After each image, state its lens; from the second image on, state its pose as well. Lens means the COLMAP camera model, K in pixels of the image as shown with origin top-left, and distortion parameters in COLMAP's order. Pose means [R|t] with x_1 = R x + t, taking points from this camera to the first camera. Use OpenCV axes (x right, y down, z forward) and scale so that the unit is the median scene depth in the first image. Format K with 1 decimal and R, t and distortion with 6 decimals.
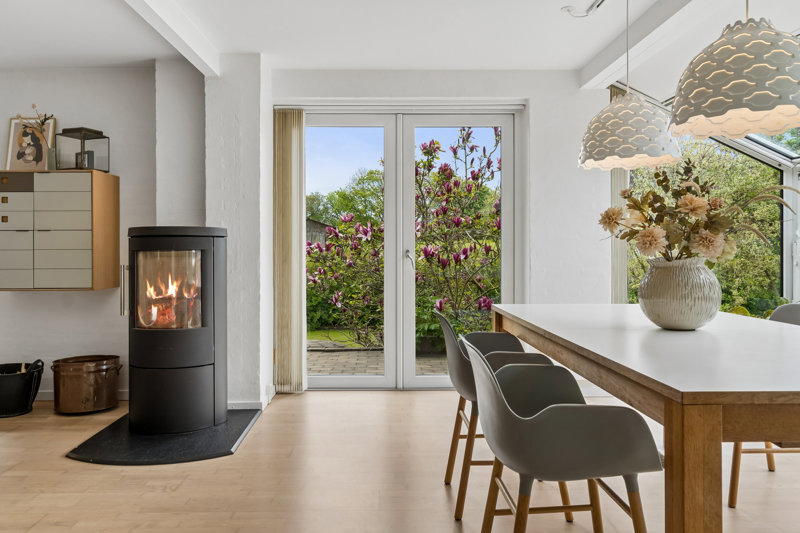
lens RADIAL K [[623.6, 0, 398.9], [0, 623.6, 260.1], [0, 0, 1]] dist [-0.007114, -0.000836]
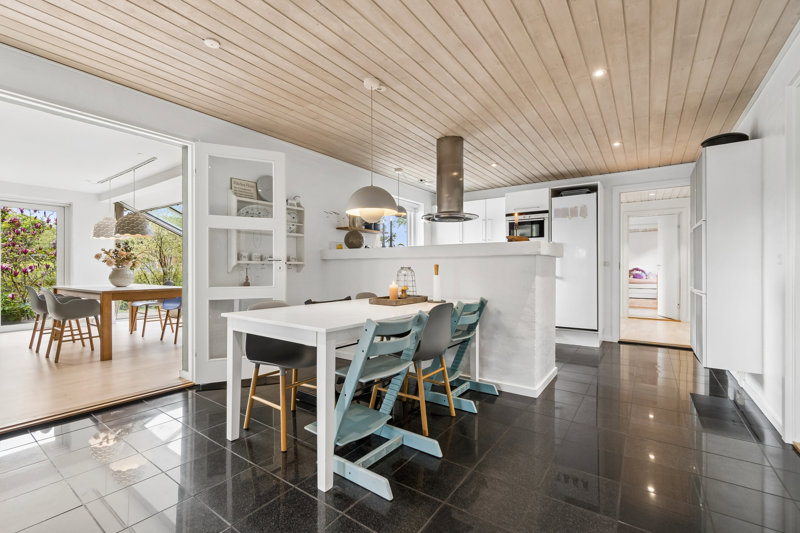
lens RADIAL K [[357.7, 0, 396.0], [0, 357.7, 267.6], [0, 0, 1]] dist [-0.005406, -0.000736]
pose [[0.602571, 0.009225, 0.798012, -0.091200], [0.010114, 0.999765, -0.019195, 0.019383], [-0.798001, 0.019637, 0.602336, -0.559024]]
